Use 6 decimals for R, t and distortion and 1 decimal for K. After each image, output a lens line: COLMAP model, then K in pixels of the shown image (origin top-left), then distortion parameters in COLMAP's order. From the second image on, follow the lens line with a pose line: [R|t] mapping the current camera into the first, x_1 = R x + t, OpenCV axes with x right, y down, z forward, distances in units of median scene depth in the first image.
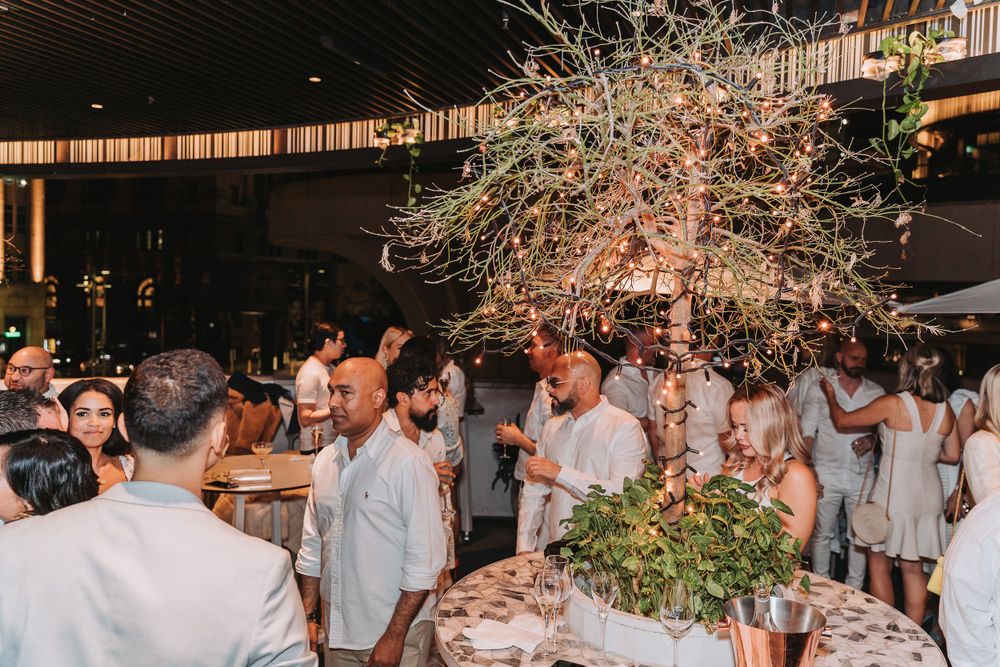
lens RADIAL K [[797.4, 0, 500.0], [0, 797.4, 333.5], [0, 0, 1]] dist [0.005167, -0.007432]
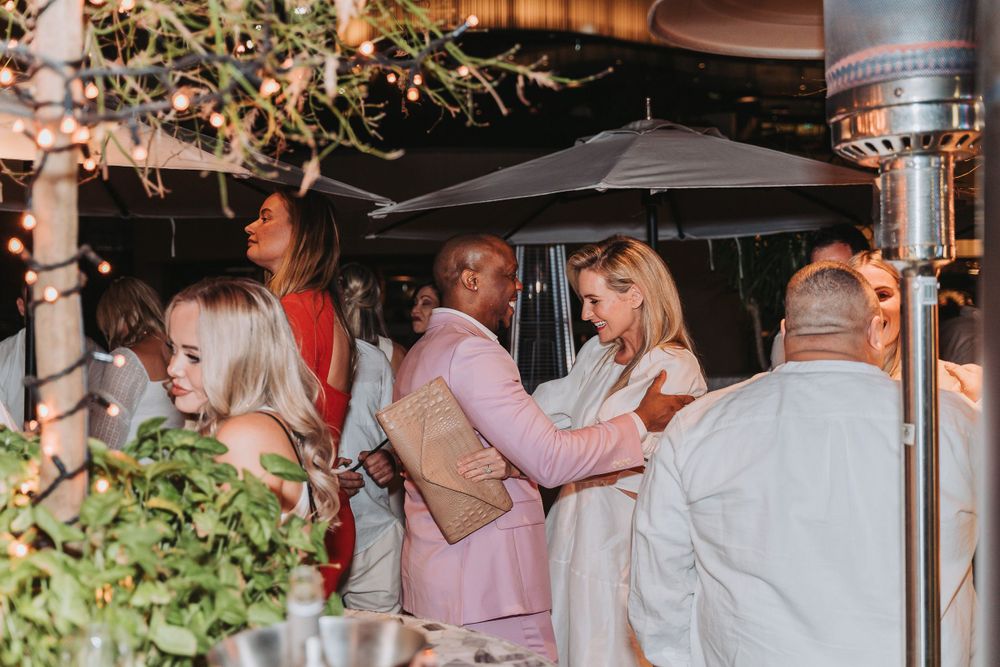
lens RADIAL K [[1183.4, 0, 500.0], [0, 1183.4, 333.5], [0, 0, 1]] dist [-0.017333, -0.015758]
pose [[0.820206, -0.048007, 0.570050, 0.045831], [0.058423, 0.998292, 0.000010, 0.145155], [-0.569077, 0.033296, 0.821610, 0.316101]]
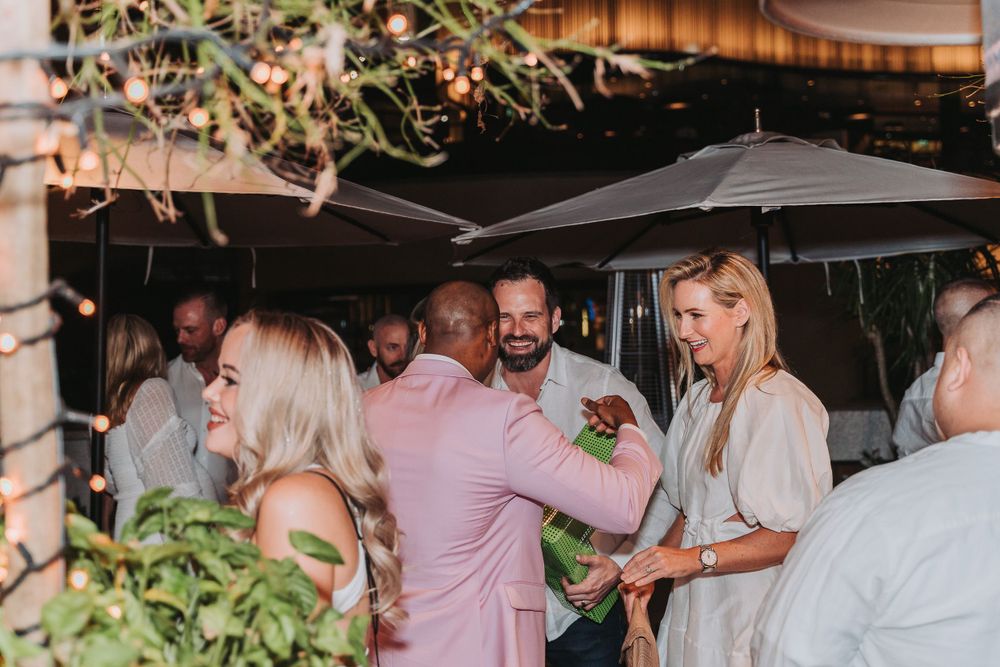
lens RADIAL K [[1183.4, 0, 500.0], [0, 1183.4, 333.5], [0, 0, 1]] dist [-0.017333, -0.015758]
pose [[0.867540, -0.042509, 0.495547, 0.141791], [0.064402, 0.997554, -0.027174, 0.133459], [-0.493180, 0.055488, 0.868156, 0.428646]]
